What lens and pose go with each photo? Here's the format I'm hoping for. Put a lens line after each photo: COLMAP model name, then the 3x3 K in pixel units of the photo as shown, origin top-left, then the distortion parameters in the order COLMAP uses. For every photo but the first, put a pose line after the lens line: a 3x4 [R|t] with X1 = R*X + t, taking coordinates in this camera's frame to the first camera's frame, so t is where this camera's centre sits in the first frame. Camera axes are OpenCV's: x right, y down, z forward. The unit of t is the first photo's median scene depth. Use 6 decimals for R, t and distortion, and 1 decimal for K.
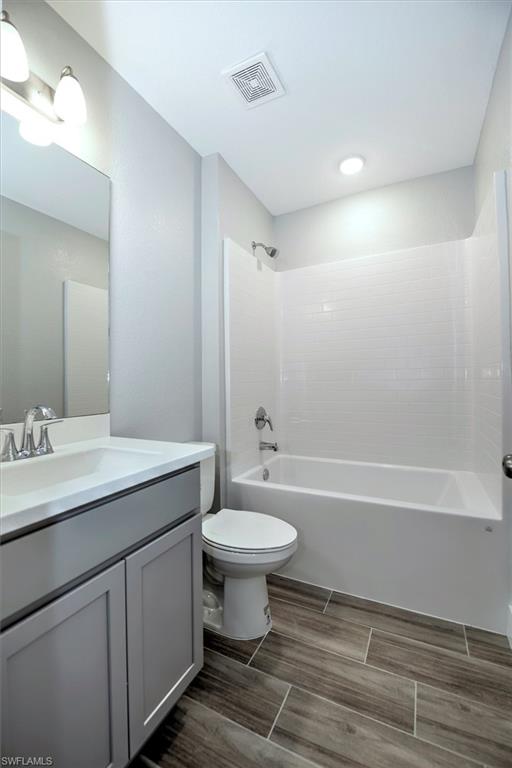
lens RADIAL K [[310.0, 0, 281.8], [0, 310.0, 383.0], [0, 0, 1]] dist [-0.014253, -0.000620]
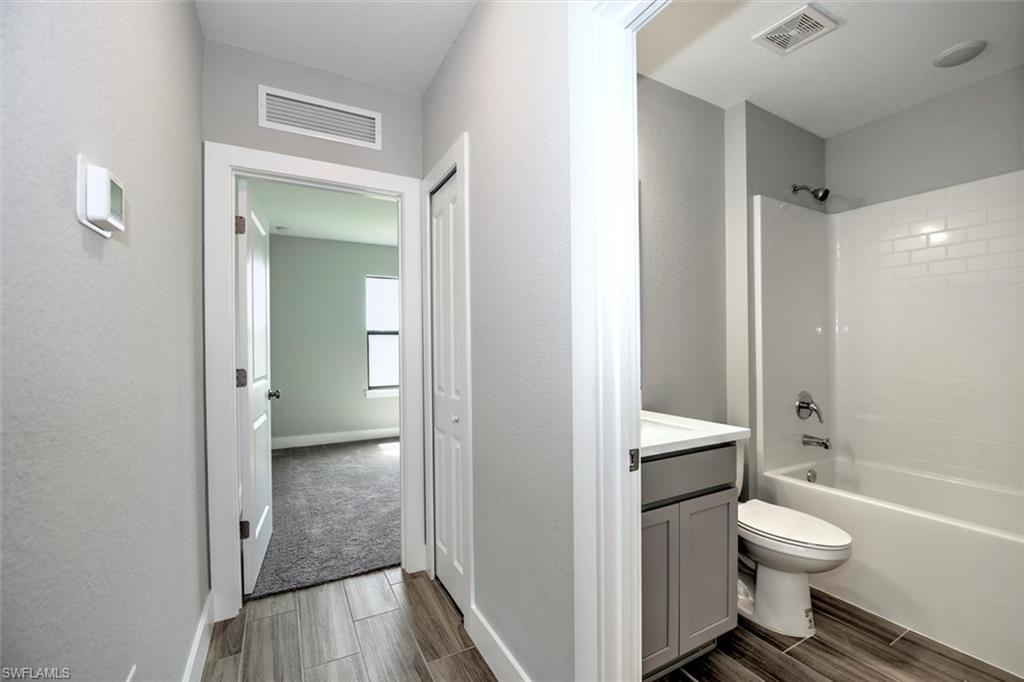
lens RADIAL K [[413.4, 0, 505.8], [0, 413.4, 344.9], [0, 0, 1]] dist [-0.014253, -0.000620]
pose [[0.764005, 0.003338, -0.645202, 0.031536], [-0.003627, 0.999993, 0.000879, -0.052586], [0.645201, 0.001669, 0.764011, -0.390251]]
